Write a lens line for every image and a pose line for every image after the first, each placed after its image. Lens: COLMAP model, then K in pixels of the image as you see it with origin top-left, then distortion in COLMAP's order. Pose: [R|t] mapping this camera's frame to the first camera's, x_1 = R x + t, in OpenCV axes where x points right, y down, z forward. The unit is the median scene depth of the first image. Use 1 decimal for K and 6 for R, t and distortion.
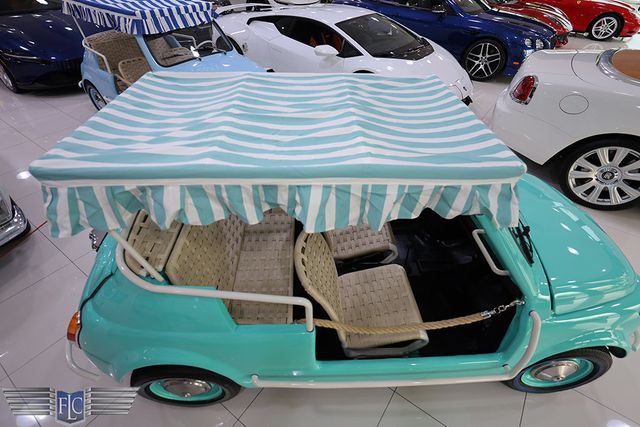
lens RADIAL K [[320.2, 0, 322.3], [0, 320.2, 212.8], [0, 0, 1]] dist [0.003087, 0.000132]
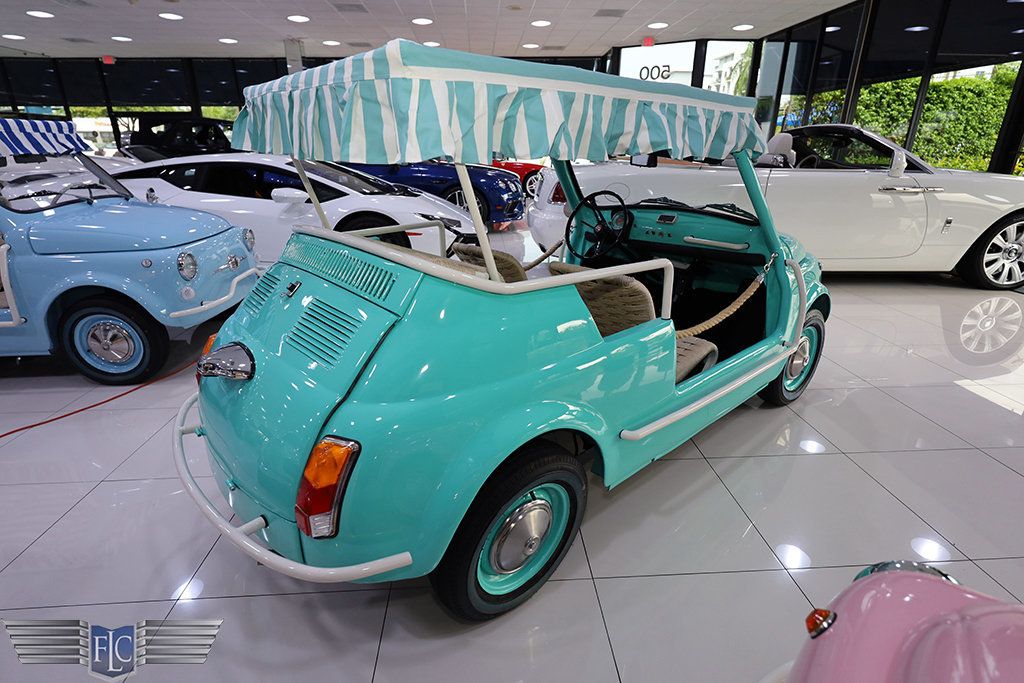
lens RADIAL K [[512.4, 0, 515.8], [0, 512.4, 340.3], [0, 0, 1]] dist [0.003087, 0.000132]
pose [[0.774927, -0.243472, 0.583275, -0.817144], [0.417712, 0.889852, -0.183520, 0.376960], [-0.474347, 0.385856, 0.791271, 0.160150]]
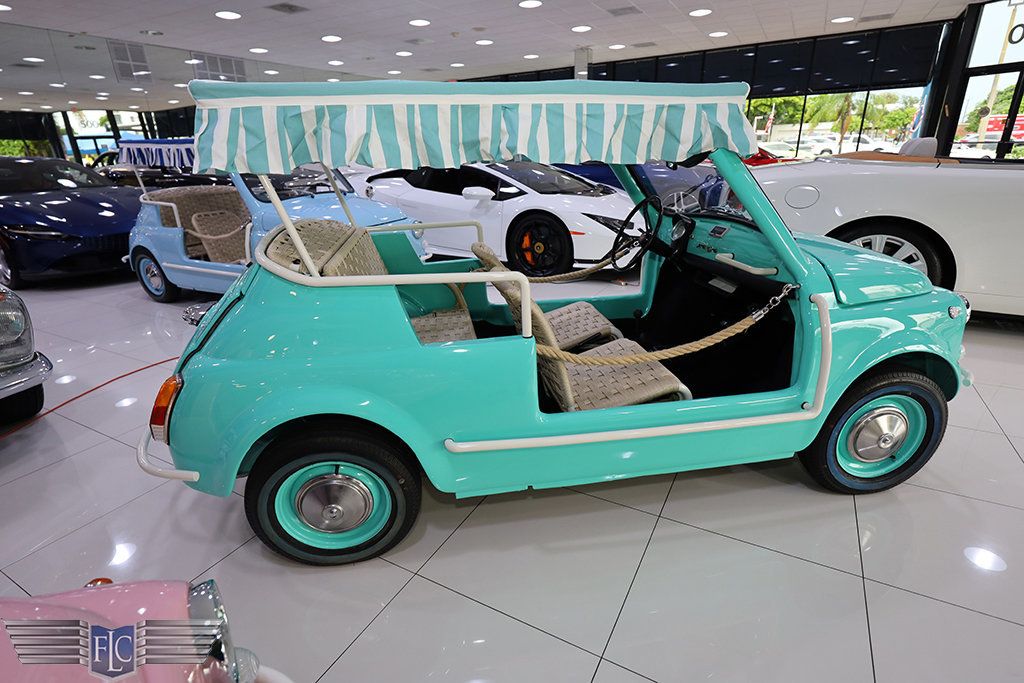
lens RADIAL K [[510.8, 0, 509.0], [0, 510.8, 341.4], [0, 0, 1]] dist [0.003761, 0.000422]
pose [[0.992131, -0.085335, 0.091621, -0.143733], [0.110811, 0.939113, -0.325251, 0.572755], [-0.058288, 0.332844, 0.941179, -0.052145]]
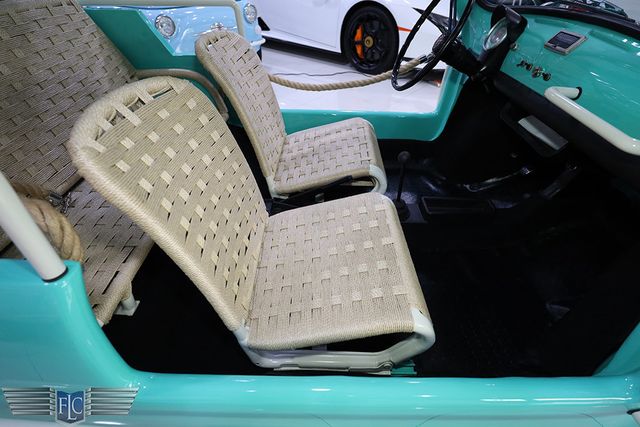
lens RADIAL K [[320.2, 0, 322.3], [0, 320.2, 212.8], [0, 0, 1]] dist [0.003087, 0.000132]
pose [[0.998552, 0.030136, -0.044560, 0.186449], [-0.030830, 0.999413, -0.014967, 0.231133], [0.044082, 0.016319, 0.998895, 0.537142]]
